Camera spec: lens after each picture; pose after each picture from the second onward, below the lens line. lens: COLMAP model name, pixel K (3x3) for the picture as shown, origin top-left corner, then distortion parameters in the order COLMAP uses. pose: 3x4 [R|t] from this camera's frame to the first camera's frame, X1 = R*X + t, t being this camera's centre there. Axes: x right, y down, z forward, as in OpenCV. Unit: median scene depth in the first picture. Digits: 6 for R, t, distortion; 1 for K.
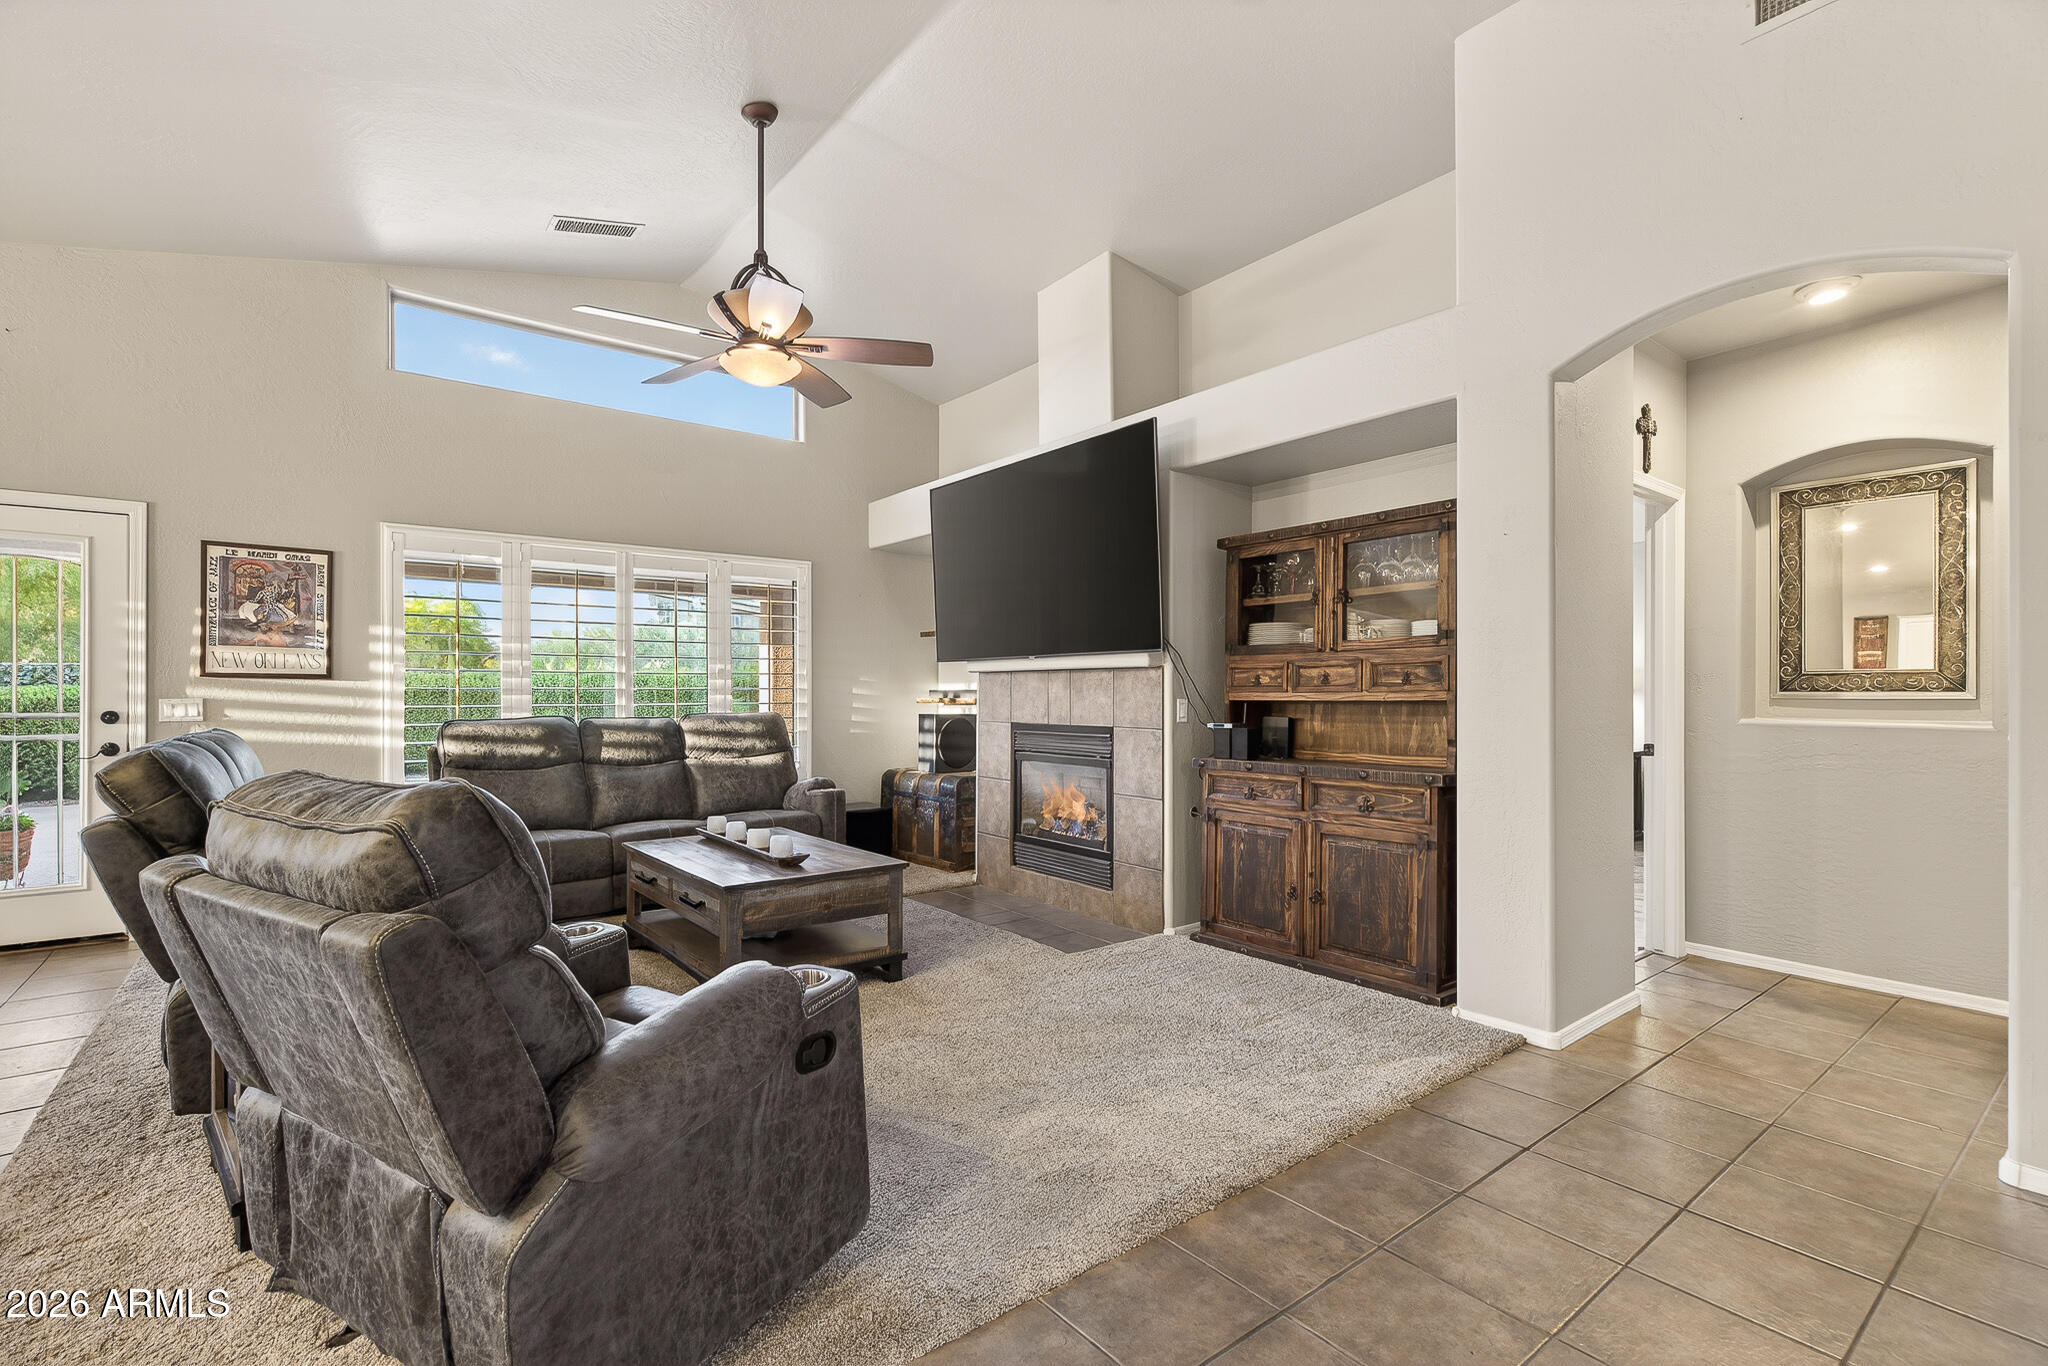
lens RADIAL K [[918.7, 0, 1018.9], [0, 918.7, 694.6], [0, 0, 1]] dist [-0.001784, 0.000859]
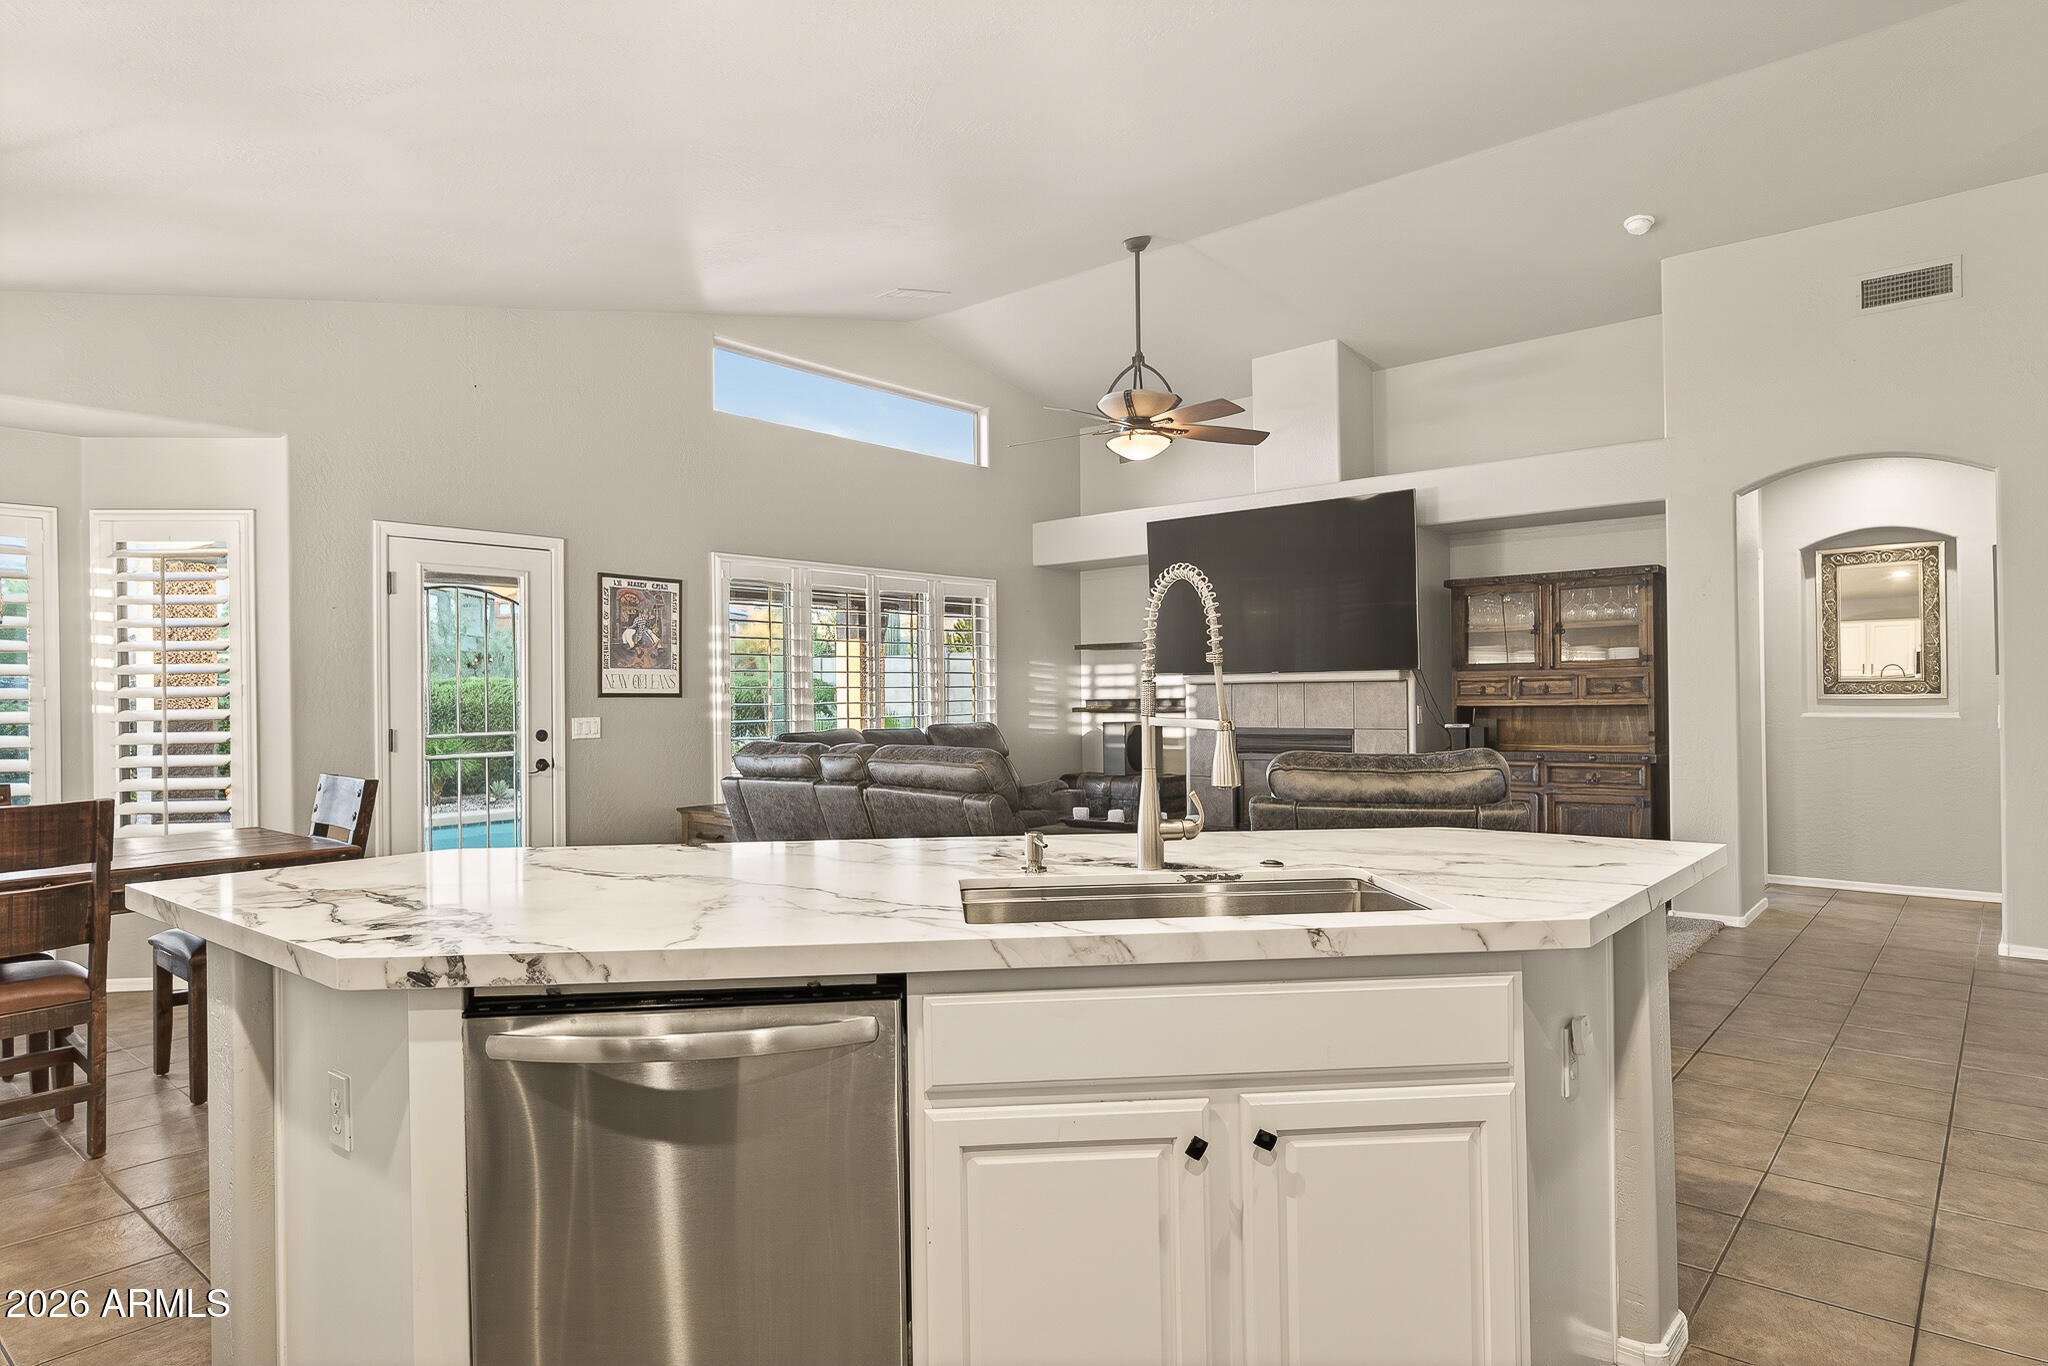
lens RADIAL K [[1189.9, 0, 1020.4], [0, 1189.9, 687.7], [0, 0, 1]] dist [-0.001325, 0.000448]
pose [[0.977980, -0.010695, 0.208425, -0.717408], [0.012708, 0.999885, -0.008318, -0.013370], [-0.208312, 0.010784, 0.978003, -0.502026]]
